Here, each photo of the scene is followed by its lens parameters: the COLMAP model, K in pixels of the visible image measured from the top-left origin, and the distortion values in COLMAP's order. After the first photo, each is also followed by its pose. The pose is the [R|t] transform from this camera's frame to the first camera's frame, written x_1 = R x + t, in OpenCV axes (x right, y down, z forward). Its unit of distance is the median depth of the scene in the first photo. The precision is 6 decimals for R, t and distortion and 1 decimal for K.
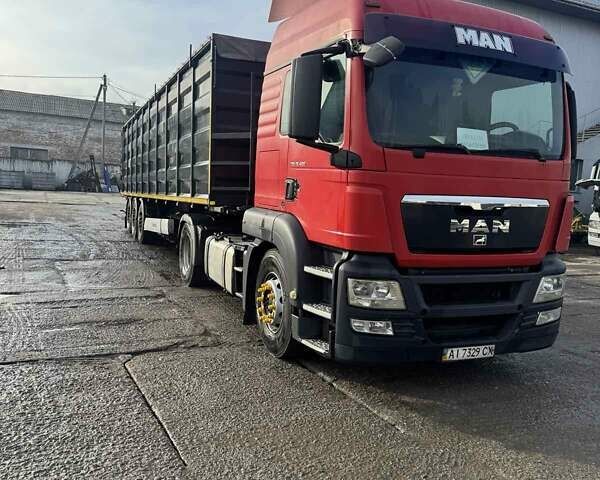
lens RADIAL K [[561.5, 0, 300.0], [0, 561.5, 240.0], [0, 0, 1]] dist [0.010612, 0.005750]
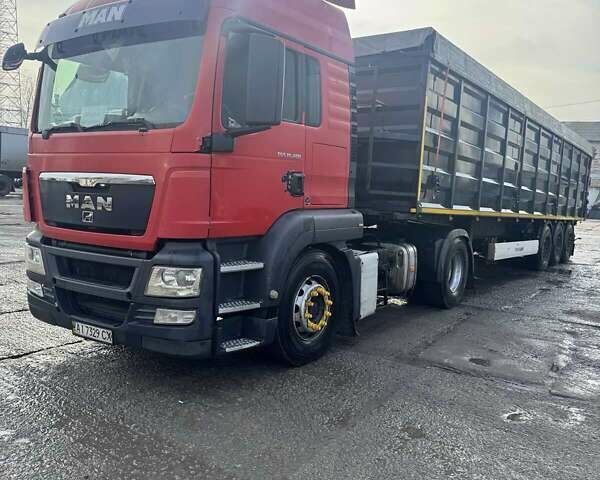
lens RADIAL K [[561.5, 0, 300.0], [0, 561.5, 240.0], [0, 0, 1]] dist [0.010612, 0.005750]
pose [[0.567015, 0.053959, -0.821938, 1.327909], [-0.094525, 0.995522, 0.000146, 0.005447], [0.818266, 0.077611, 0.569577, 0.734289]]
